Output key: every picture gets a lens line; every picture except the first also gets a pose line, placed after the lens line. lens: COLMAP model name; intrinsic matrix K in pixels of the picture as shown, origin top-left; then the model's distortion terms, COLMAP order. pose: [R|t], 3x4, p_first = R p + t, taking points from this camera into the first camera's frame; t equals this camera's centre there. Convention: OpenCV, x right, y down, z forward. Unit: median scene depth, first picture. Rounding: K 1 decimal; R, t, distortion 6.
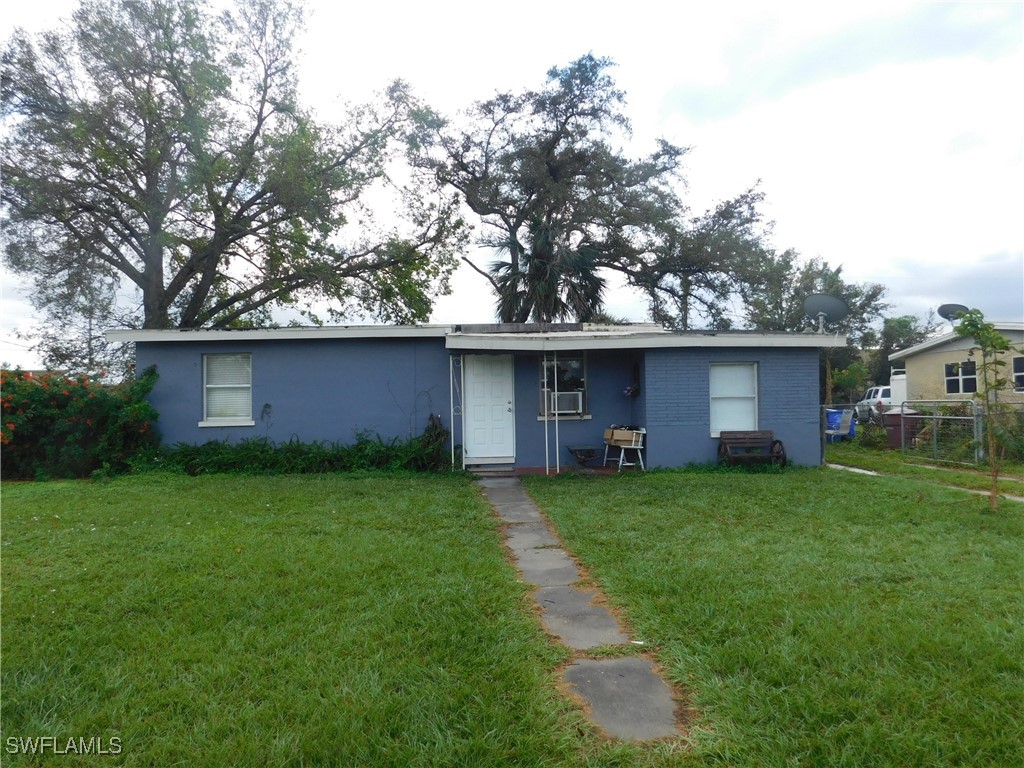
lens RADIAL K [[674.5, 0, 513.6], [0, 674.5, 385.1], [0, 0, 1]] dist [-0.077646, 0.060888]
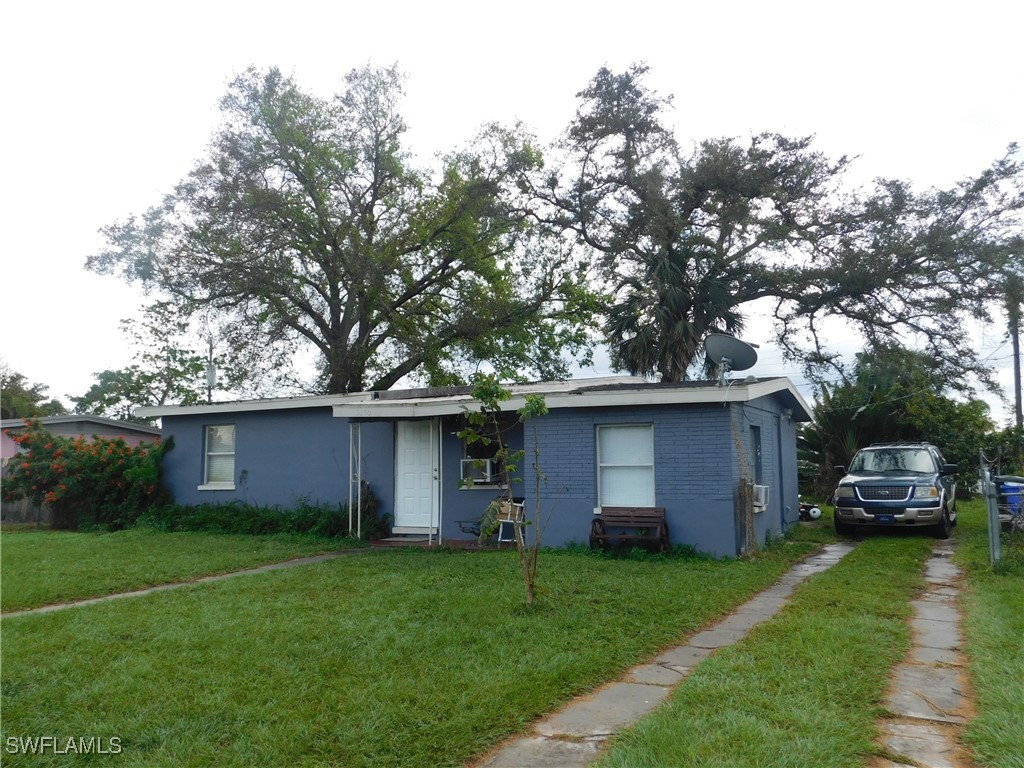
lens RADIAL K [[818.8, 0, 512.0], [0, 818.8, 384.0], [0, 0, 1]] dist [-0.003117, -0.000621]
pose [[0.873414, -0.043927, -0.484994, 0.700045], [0.009189, 0.997233, -0.073773, -0.009513], [0.486892, 0.059978, 0.871400, 0.038986]]
